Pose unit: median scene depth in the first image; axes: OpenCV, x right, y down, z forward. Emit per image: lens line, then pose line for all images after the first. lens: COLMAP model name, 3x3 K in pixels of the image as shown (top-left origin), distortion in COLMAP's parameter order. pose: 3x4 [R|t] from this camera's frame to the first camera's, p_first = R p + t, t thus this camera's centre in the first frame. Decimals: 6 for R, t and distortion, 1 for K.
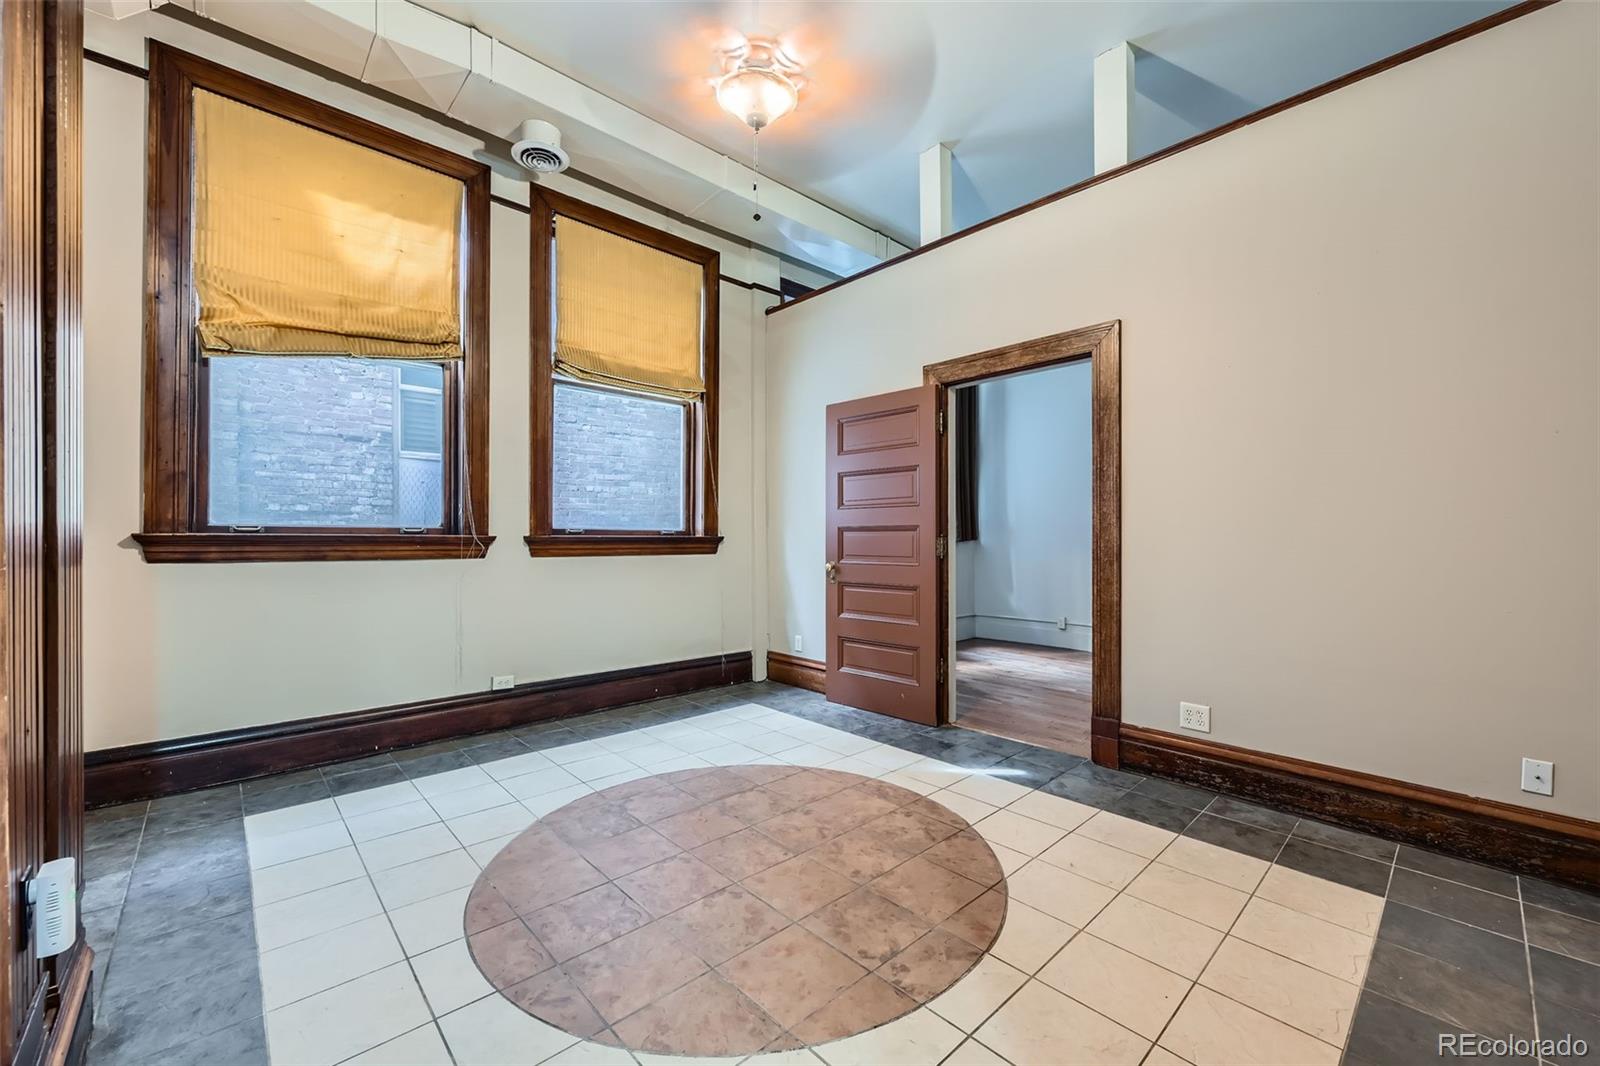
lens RADIAL K [[633.6, 0, 805.0], [0, 633.6, 536.5], [0, 0, 1]] dist [-0.001740, 0.000657]
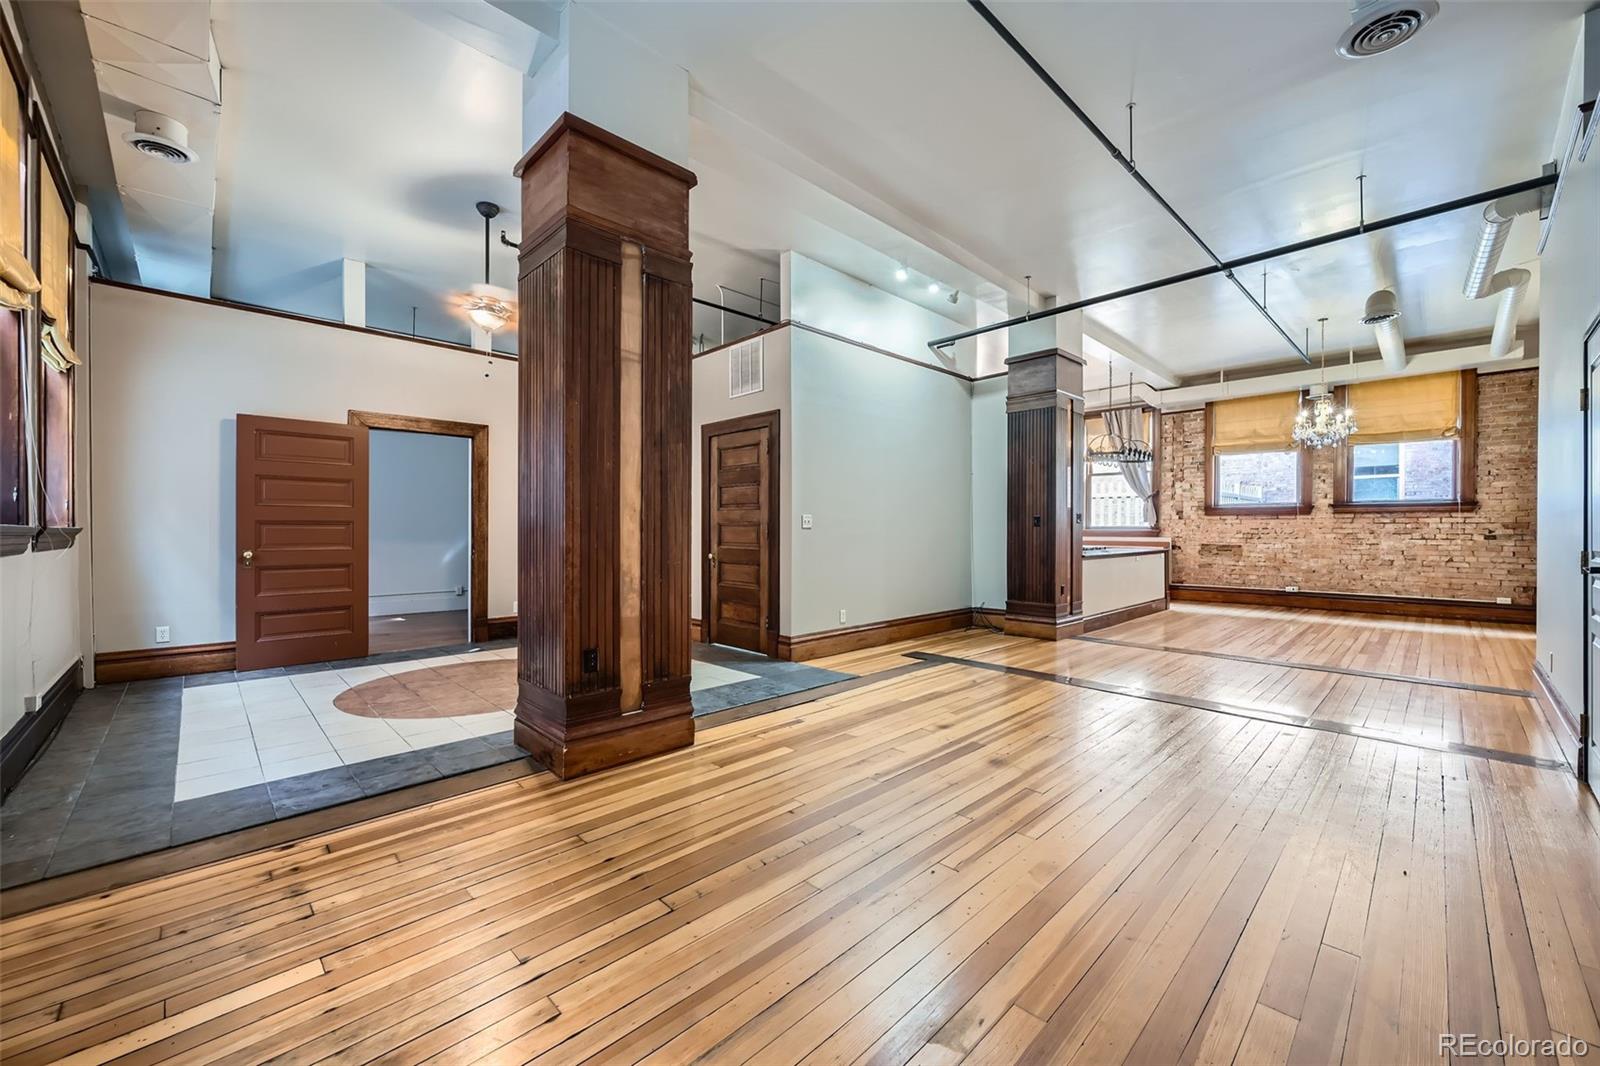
lens RADIAL K [[626.3, 0, 802.4], [0, 626.3, 530.7], [0, 0, 1]] dist [-0.000911, -0.000285]
pose [[-0.023780, -0.000252, 0.999717, -1.196627], [-0.001725, 0.999998, 0.000211, 0.001759], [-0.999716, -0.001720, -0.023780, 0.006133]]
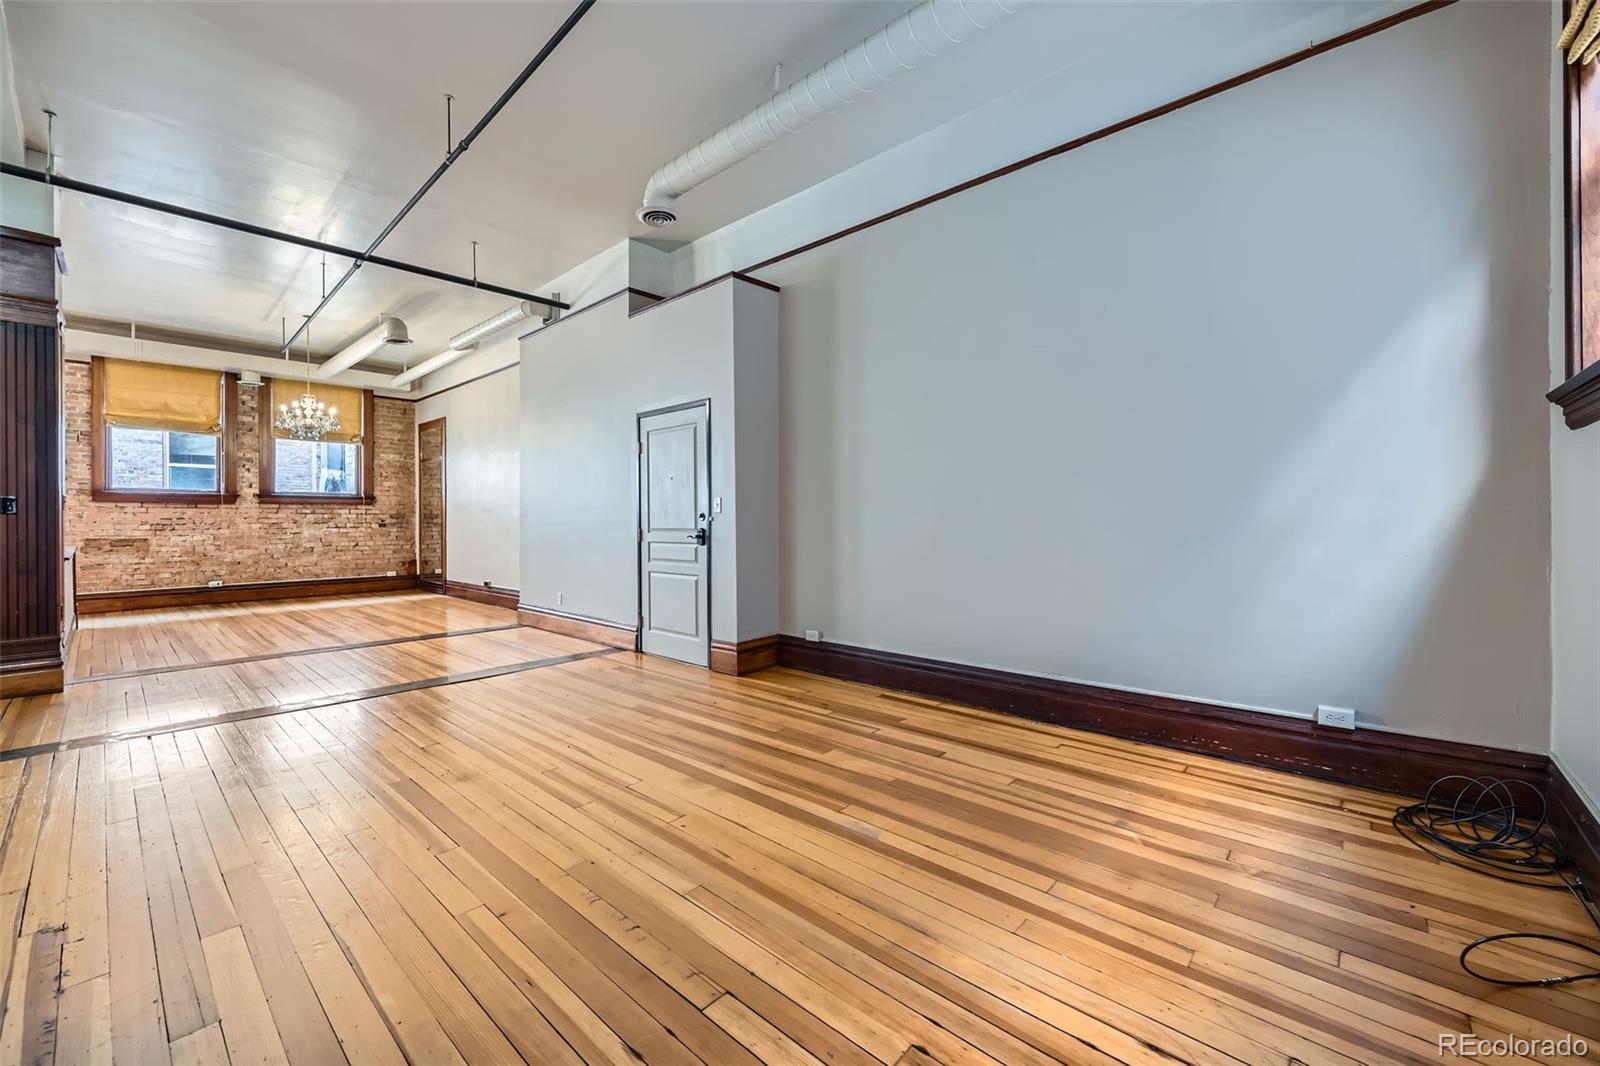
lens RADIAL K [[632.0, 0, 802.8], [0, 632.0, 519.2], [0, 0, 1]] dist [0.000288, -0.000140]
pose [[-0.995983, 0.005609, -0.089372, -0.750174], [0.005701, 0.999983, -0.000769, 0.006236], [0.089366, -0.001275, -0.995998, 0.457260]]
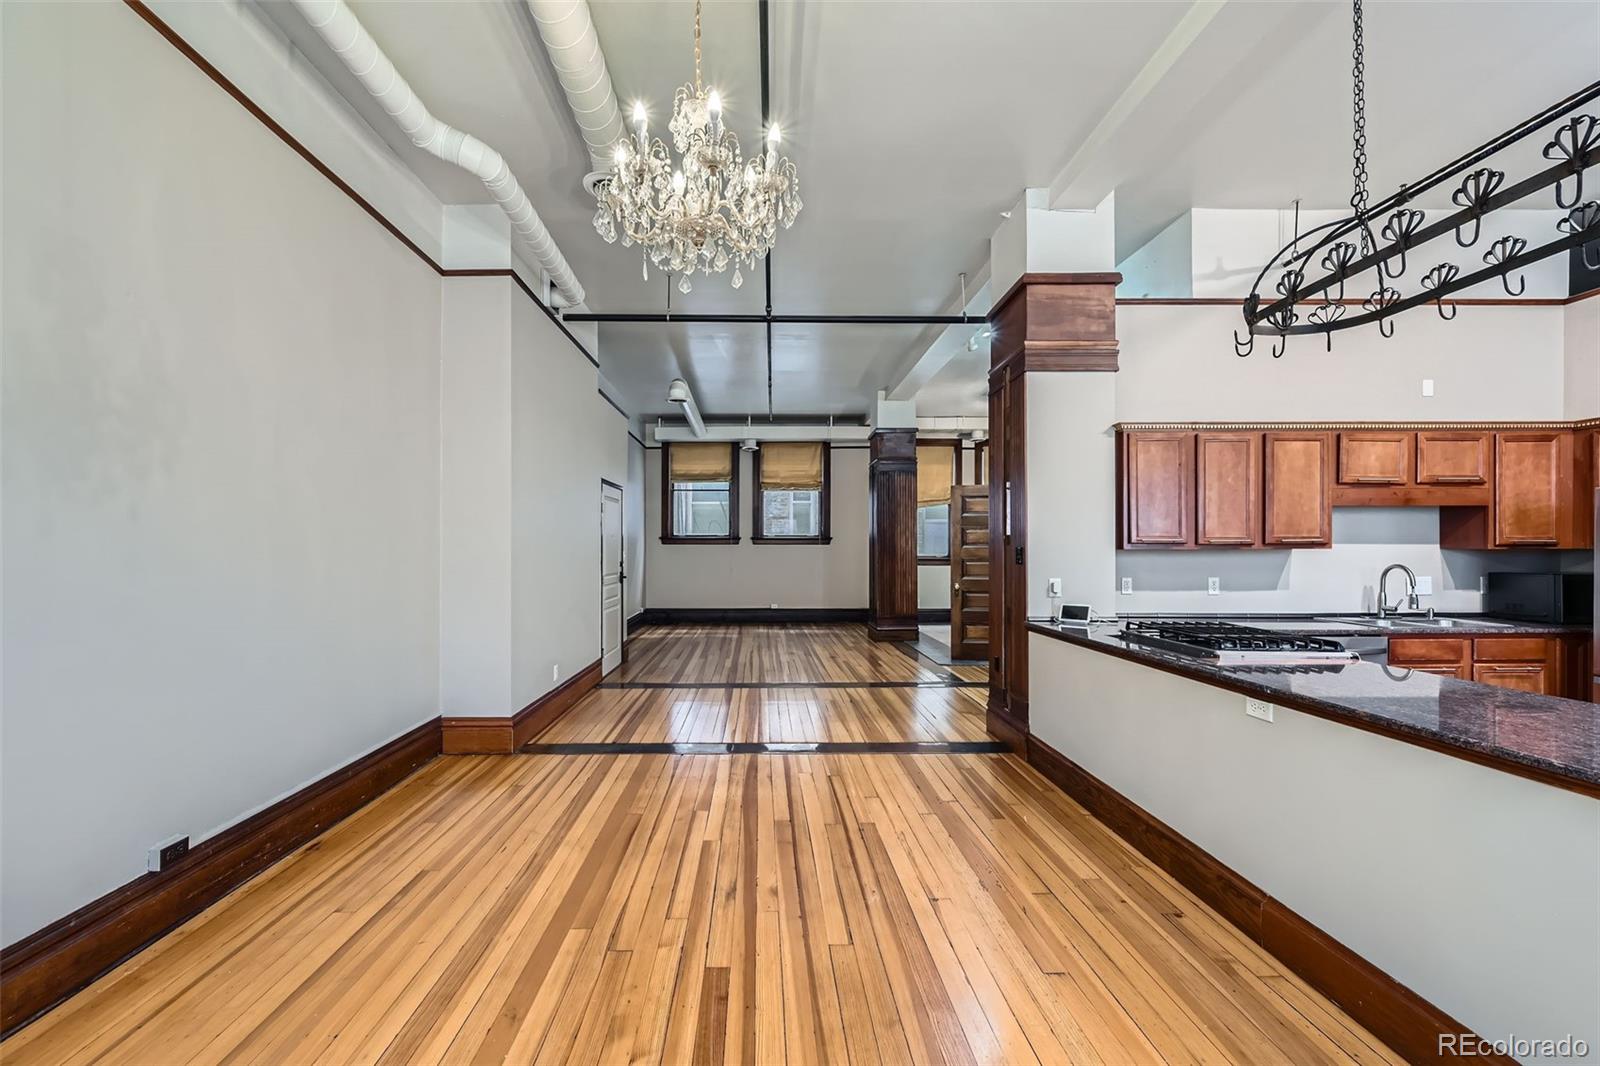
lens RADIAL K [[649.6, 0, 763.5], [0, 649.6, 547.6], [0, 0, 1]] dist [0.000526, 0.000166]
pose [[0.737738, -0.001134, -0.675086, 0.829168], [-0.000122, 0.999998, -0.001813, -0.042460], [0.675087, 0.001419, 0.737737, -1.774797]]
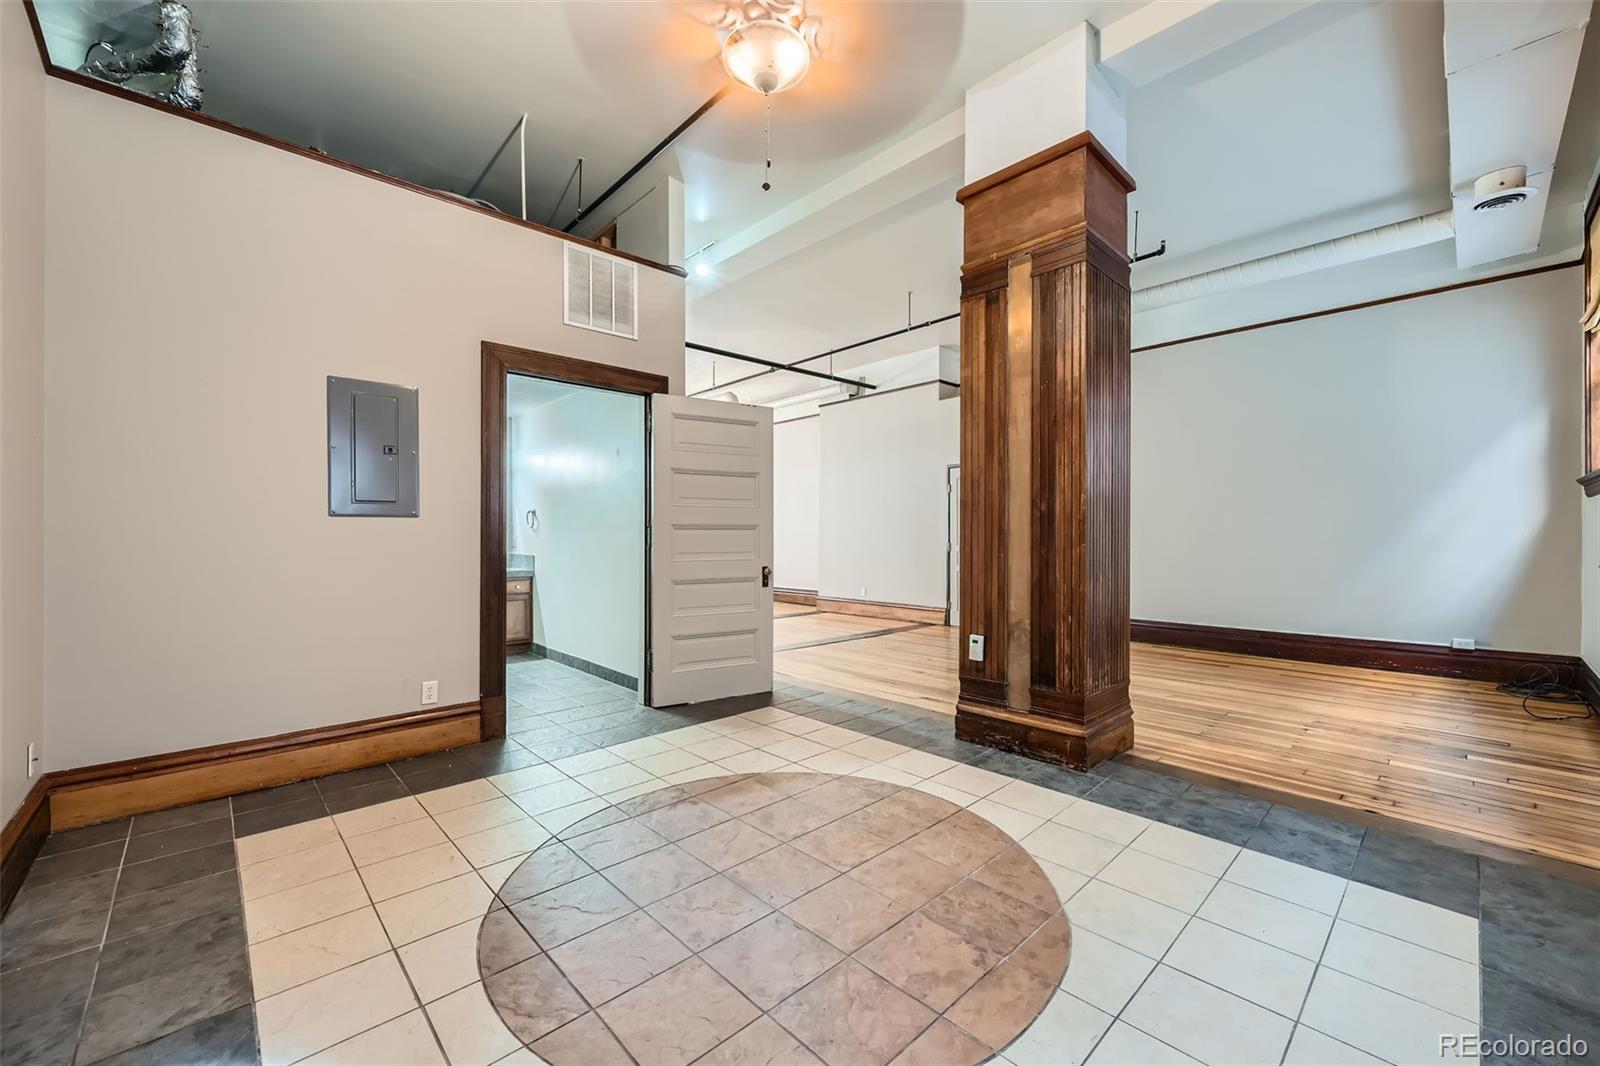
lens RADIAL K [[633.6, 0, 805.0], [0, 633.6, 536.5], [0, 0, 1]] dist [-0.001740, 0.000657]
pose [[-0.999949, 0.001035, -0.010012, -0.067928], [0.001032, 0.999999, 0.000255, 0.002950], [0.010012, 0.000245, -0.999950, 1.069359]]
